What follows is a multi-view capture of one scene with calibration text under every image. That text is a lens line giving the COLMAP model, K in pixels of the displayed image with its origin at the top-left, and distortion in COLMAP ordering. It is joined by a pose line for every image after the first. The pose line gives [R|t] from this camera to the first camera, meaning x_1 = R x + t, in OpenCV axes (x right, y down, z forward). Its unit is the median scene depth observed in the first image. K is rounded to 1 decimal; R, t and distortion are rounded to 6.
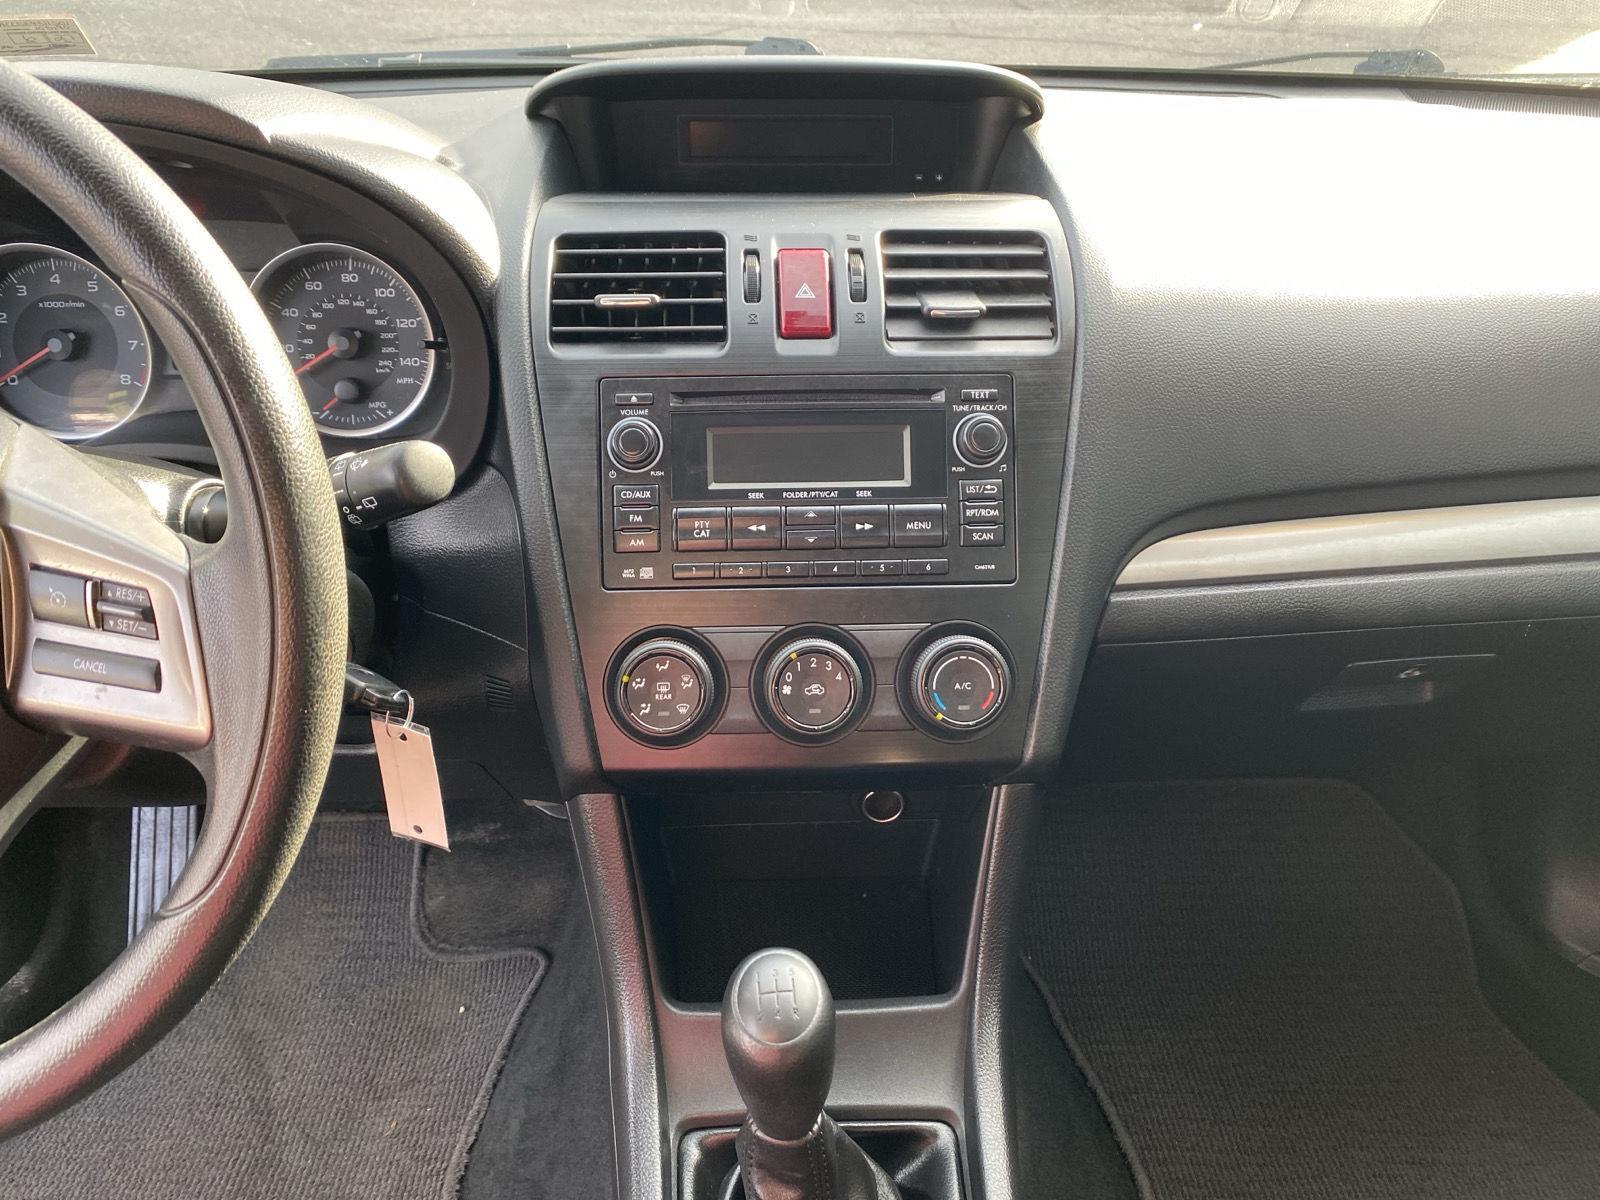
lens RADIAL K [[1117.0, 0, 800.0], [0, 1117.0, 600.0], [0, 0, 1]] dist [0.089504, -0.121822]
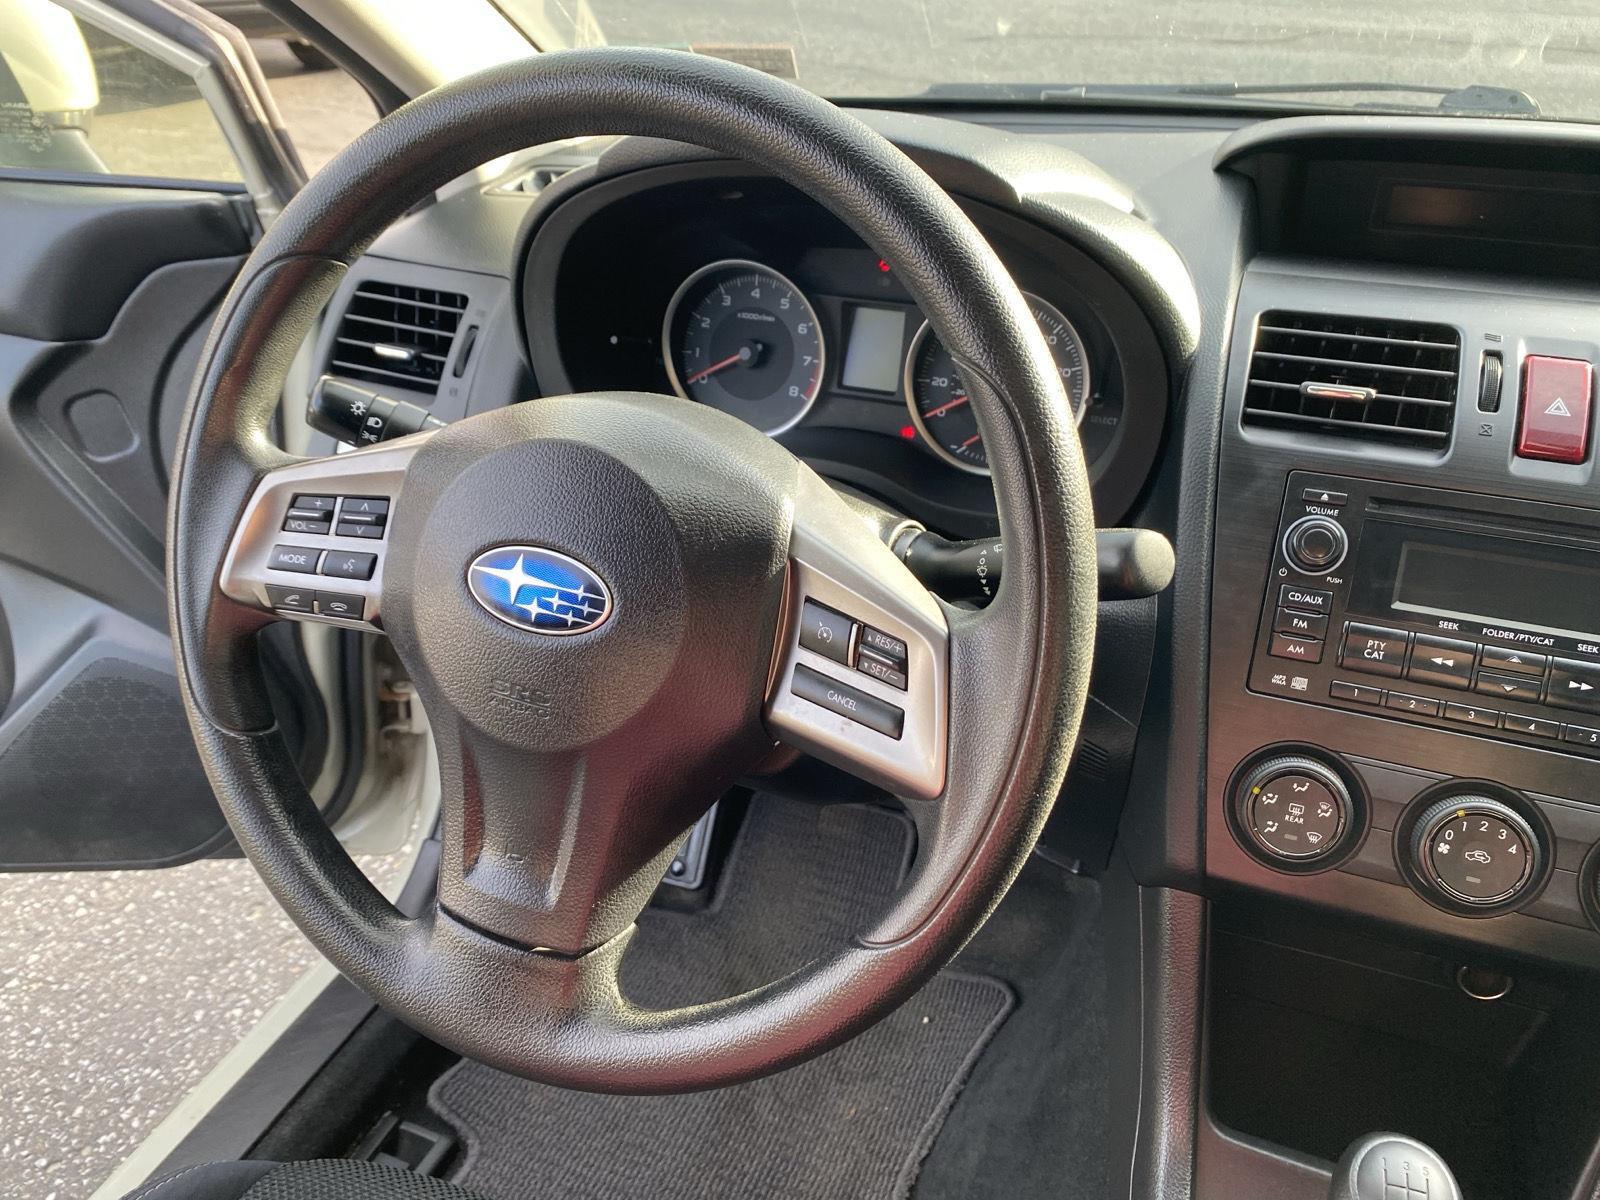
lens RADIAL K [[1117.0, 0, 800.0], [0, 1117.0, 600.0], [0, 0, 1]] dist [0.089504, -0.121822]
pose [[0.928919, 0.198557, -0.312545, -0.240224], [-0.194206, 0.979913, 0.045329, -0.053562], [0.315267, 0.018591, 0.948821, -0.023229]]
